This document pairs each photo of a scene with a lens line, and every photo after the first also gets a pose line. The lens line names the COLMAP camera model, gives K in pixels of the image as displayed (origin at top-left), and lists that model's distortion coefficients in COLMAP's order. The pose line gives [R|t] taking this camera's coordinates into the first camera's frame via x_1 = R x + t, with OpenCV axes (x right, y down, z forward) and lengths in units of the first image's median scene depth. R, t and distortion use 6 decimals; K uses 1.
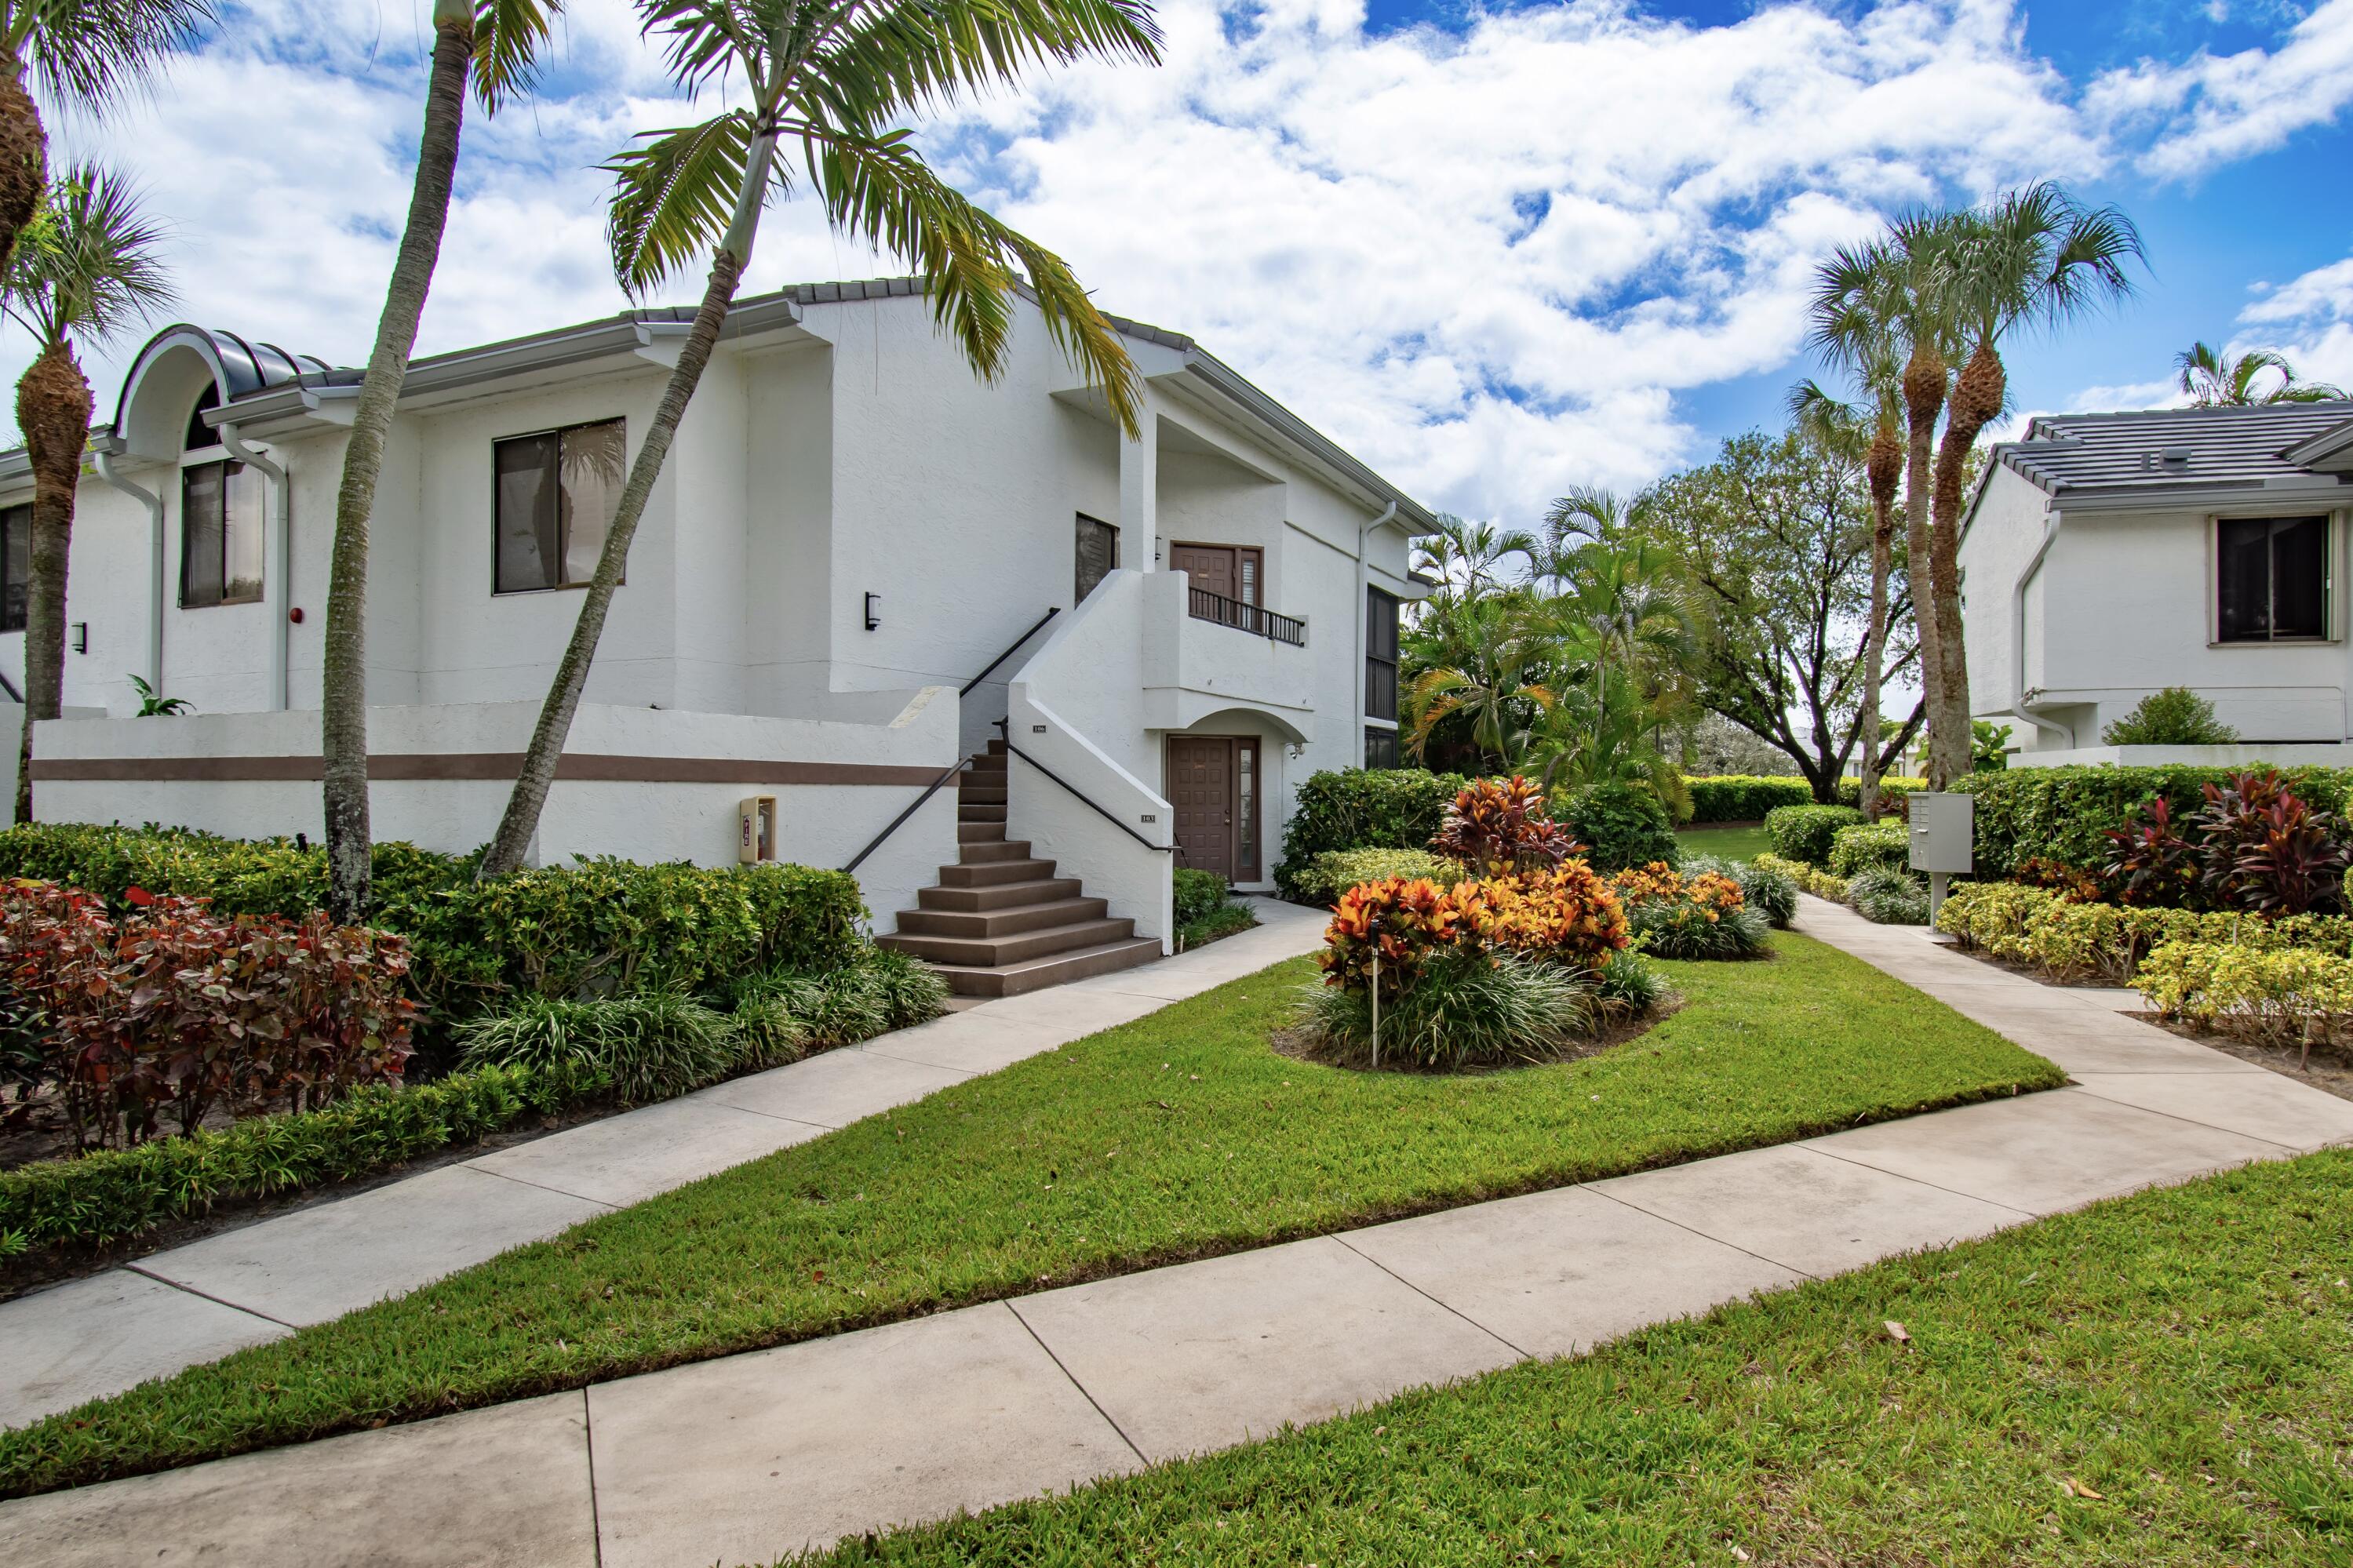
lens RADIAL K [[1274.1, 0, 1177.7], [0, 1274.1, 782.8], [0, 0, 1]] dist [0.002142, 0.000284]
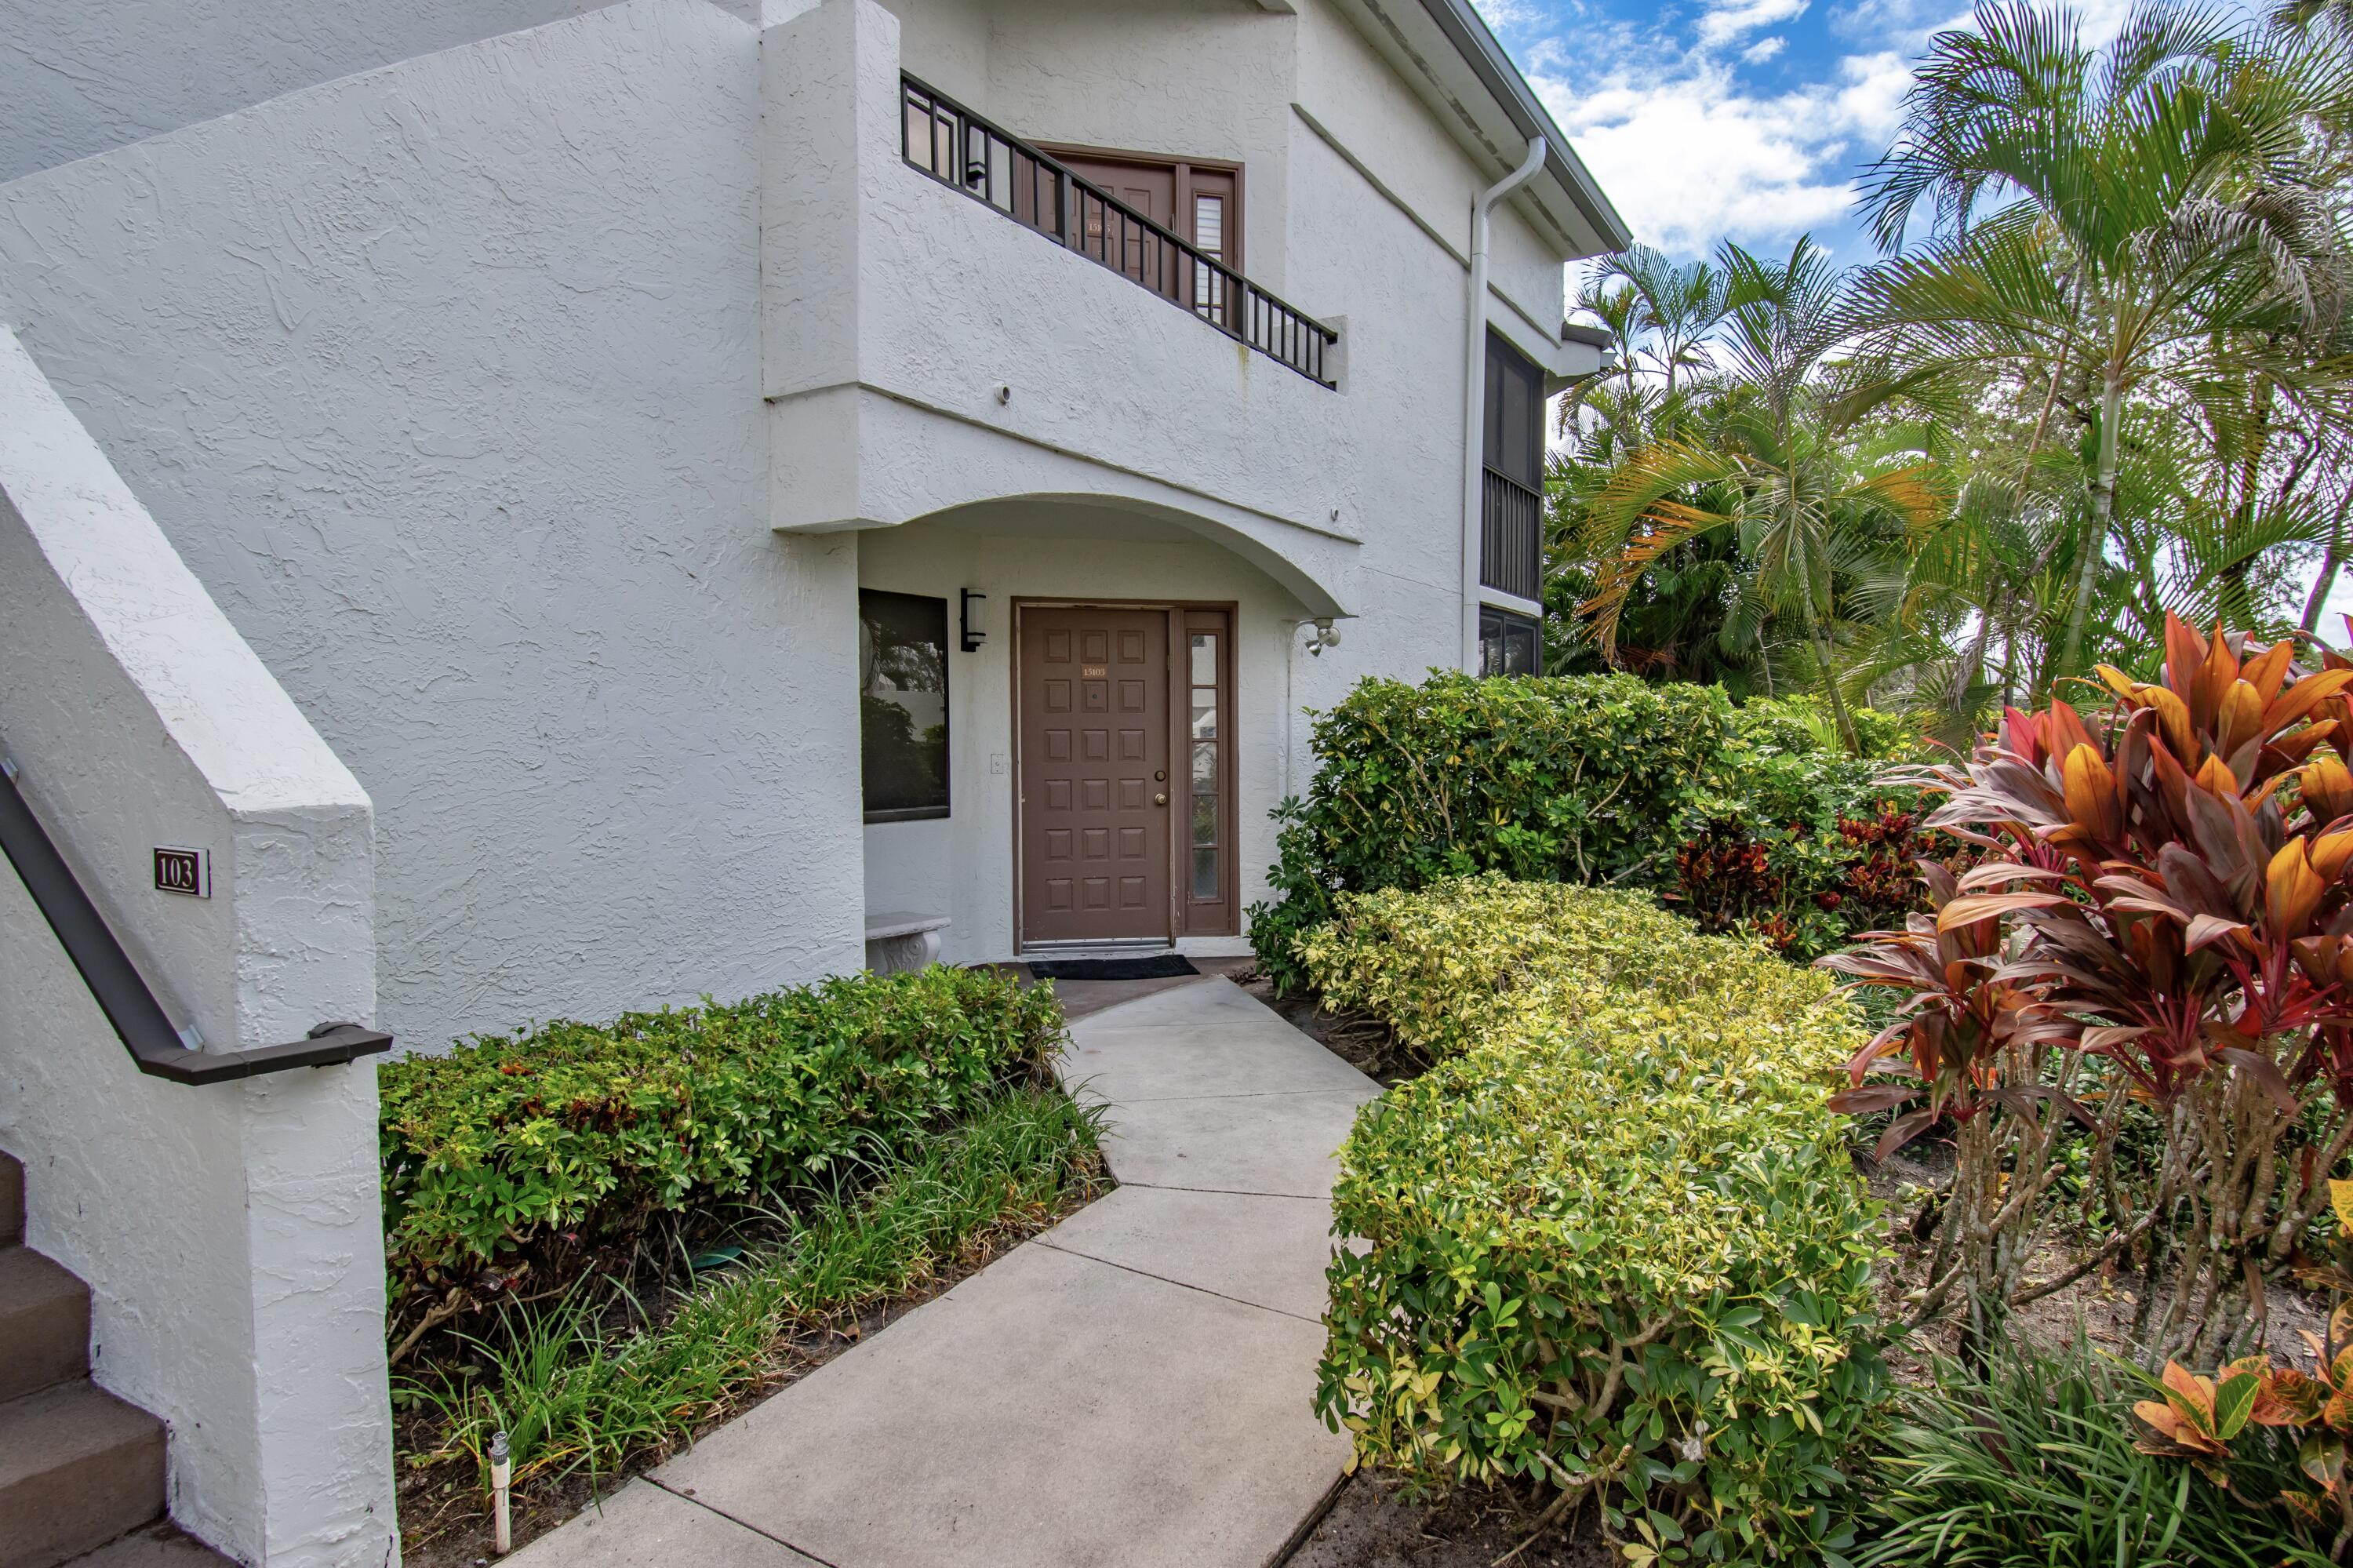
lens RADIAL K [[1274.3, 0, 1173.2], [0, 1274.3, 786.5], [0, 0, 1]] dist [0.002142, 0.000284]
pose [[0.995879, -0.000136, -0.090694, 0.083637], [0.003925, 0.999126, 0.041606, 0.007787], [0.090609, -0.041791, 0.995009, 0.565175]]
